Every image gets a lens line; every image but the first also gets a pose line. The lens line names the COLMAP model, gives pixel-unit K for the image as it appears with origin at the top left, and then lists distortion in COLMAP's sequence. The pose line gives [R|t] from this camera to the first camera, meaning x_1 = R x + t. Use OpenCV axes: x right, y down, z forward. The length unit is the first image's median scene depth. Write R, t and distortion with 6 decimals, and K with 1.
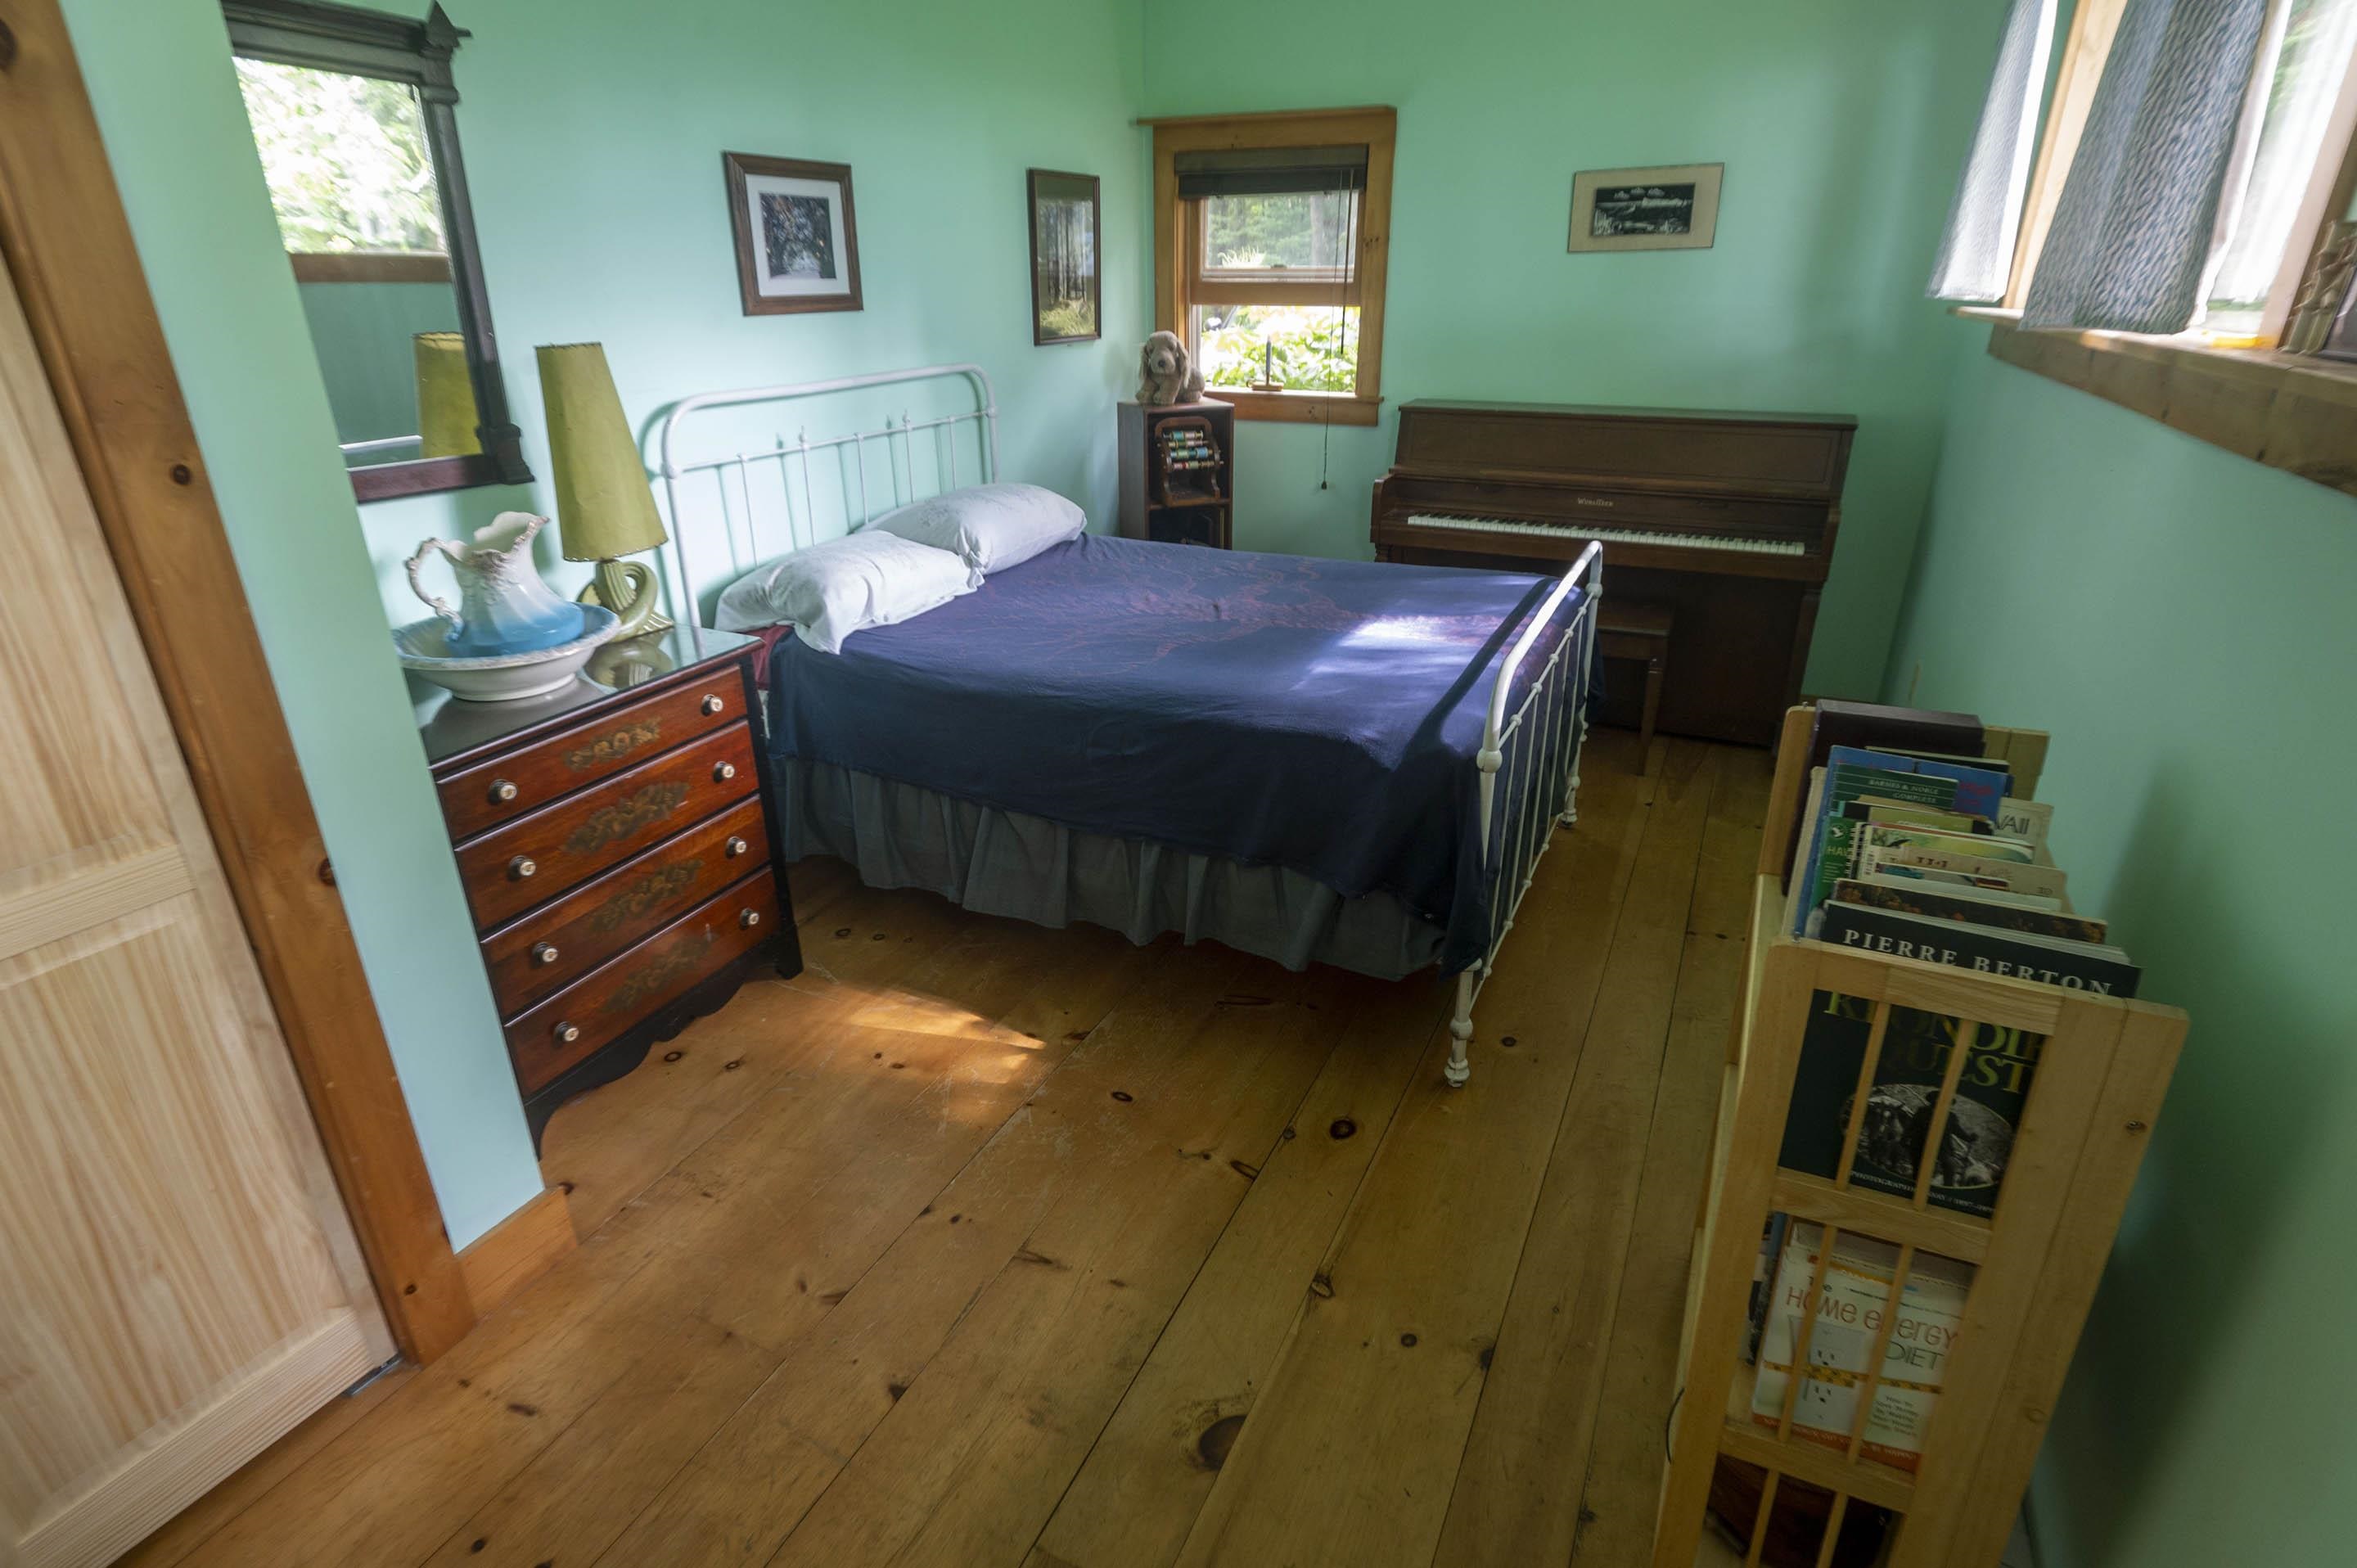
lens RADIAL K [[1187.0, 0, 1181.1], [0, 1187.0, 783.8], [0, 0, 1]] dist [-0.008156, 0.005127]
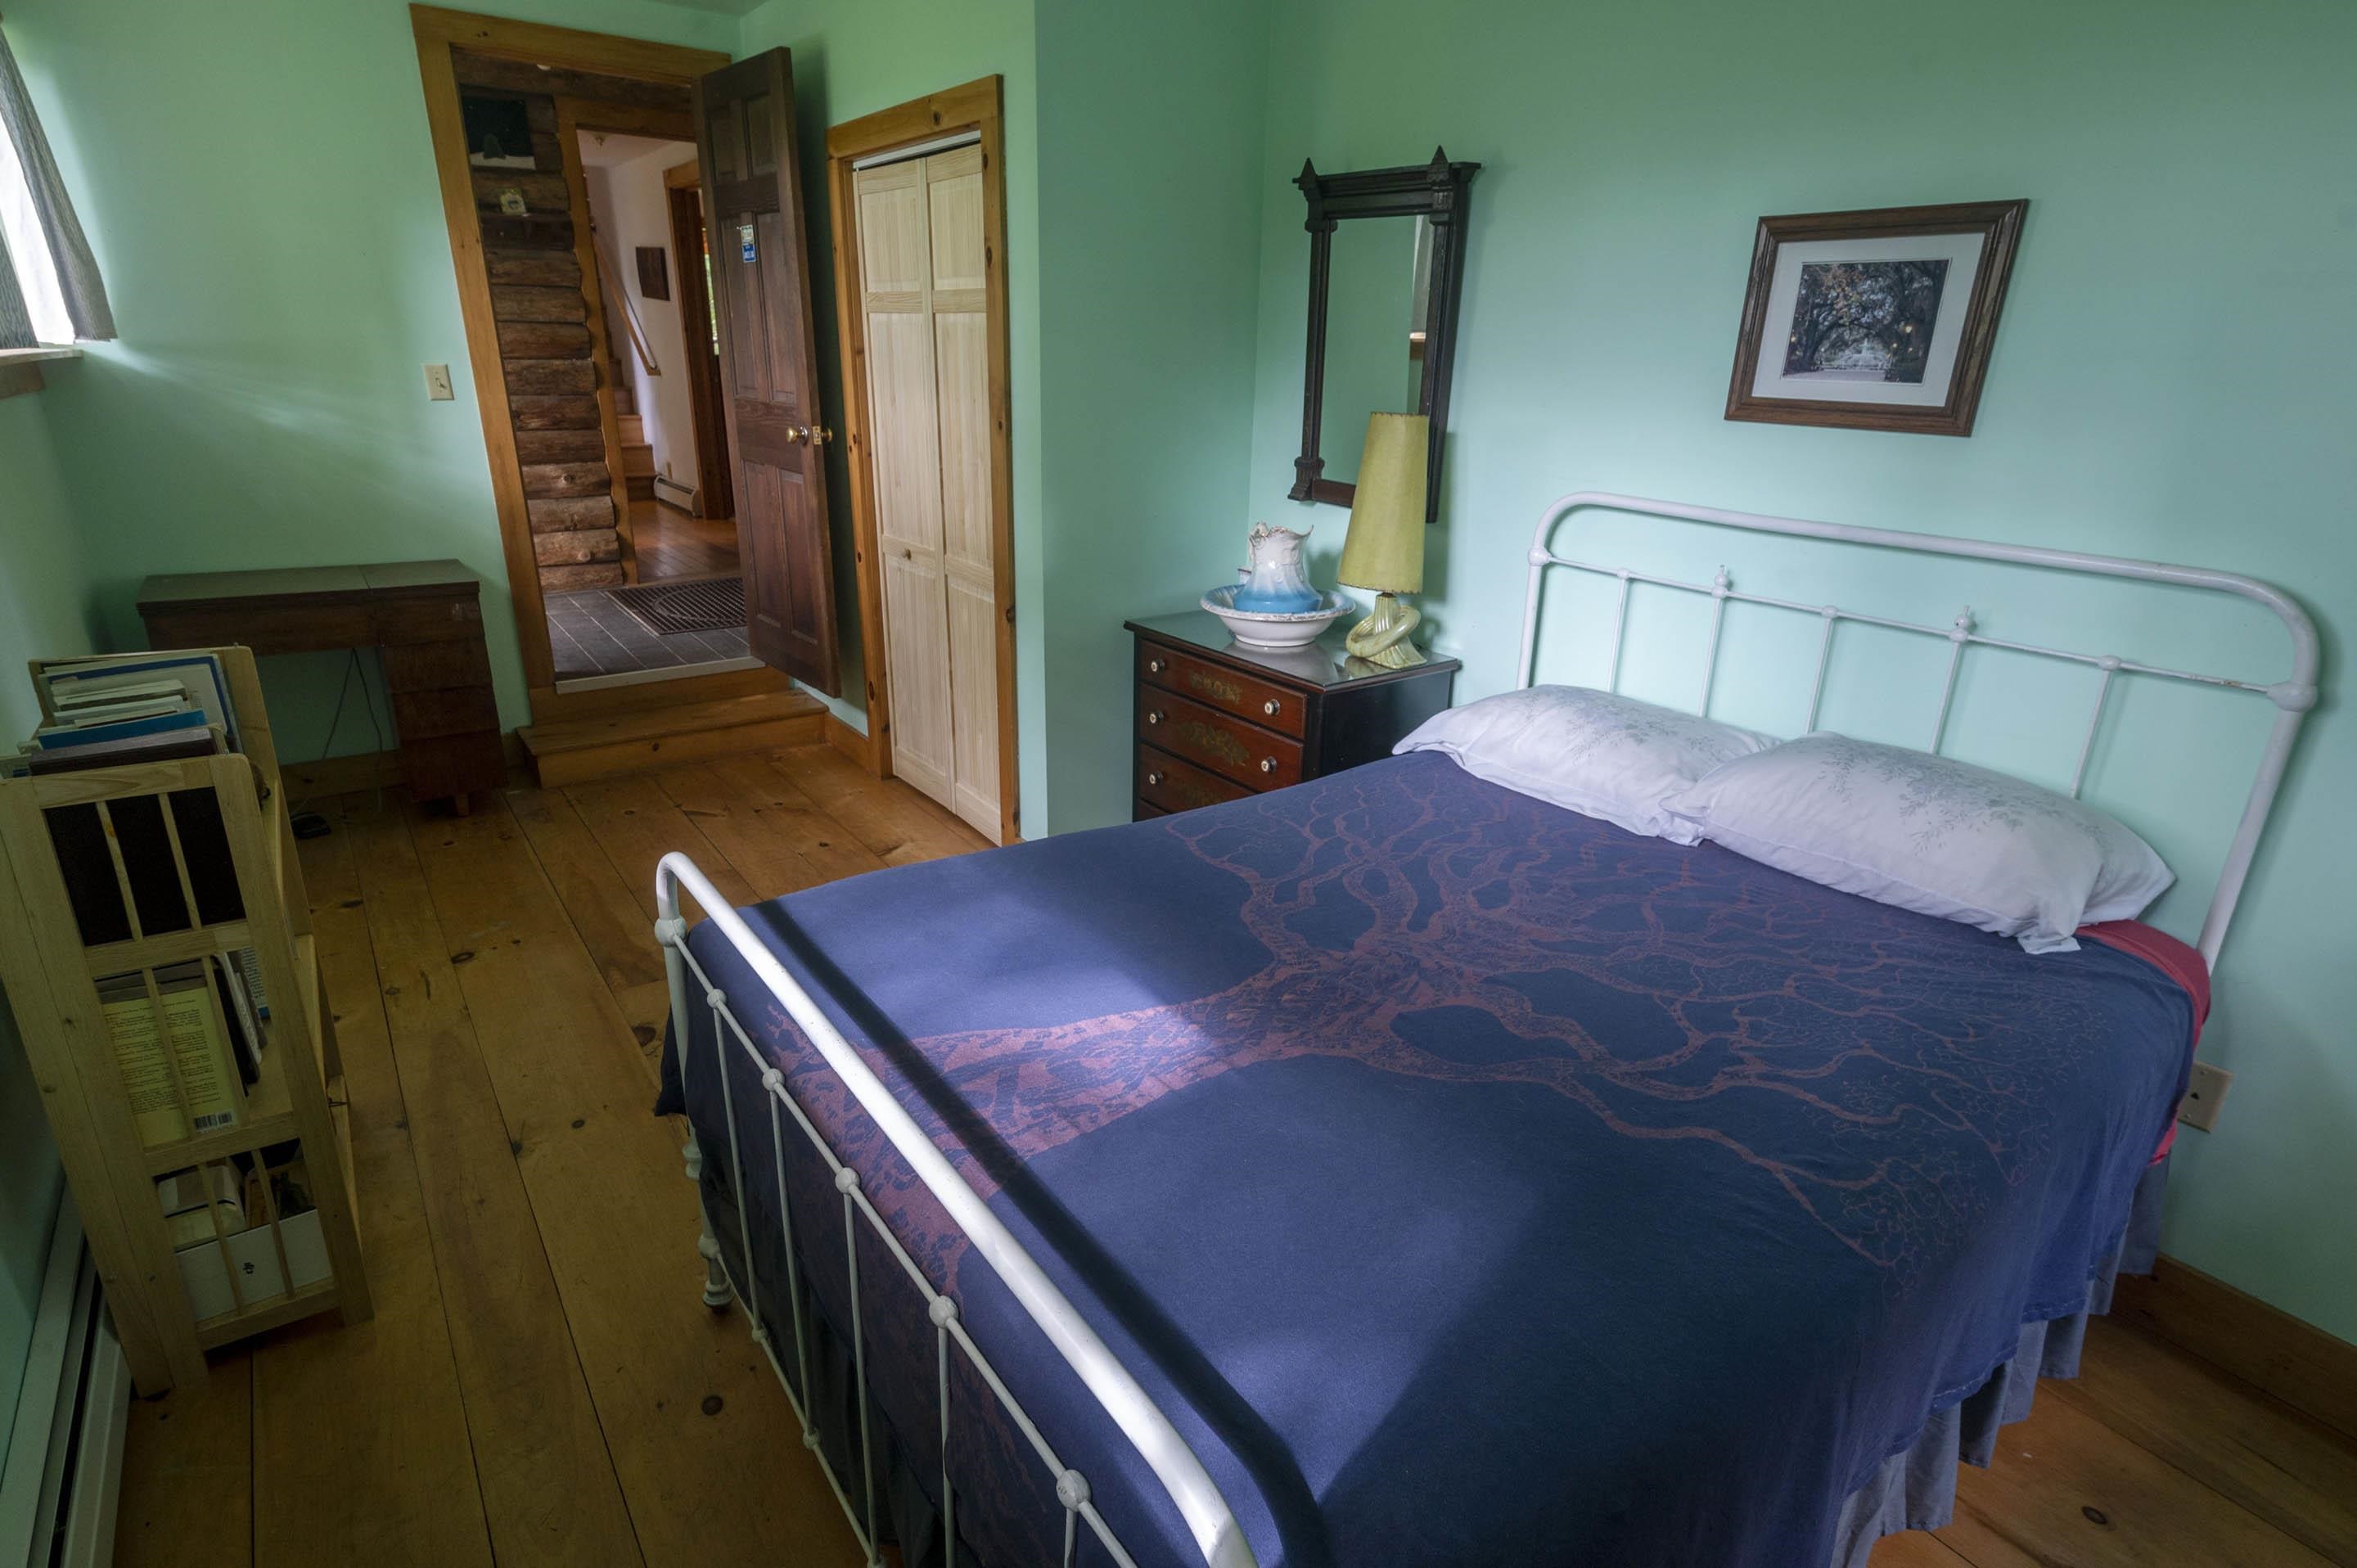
lens RADIAL K [[1187.0, 0, 1181.1], [0, 1187.0, 783.8], [0, 0, 1]] dist [-0.008156, 0.005127]
pose [[-0.465937, 0.294979, -0.834200, 0.512340], [-0.378803, 0.785525, 0.489345, -0.430887], [0.799632, 0.544001, -0.254267, 0.991497]]
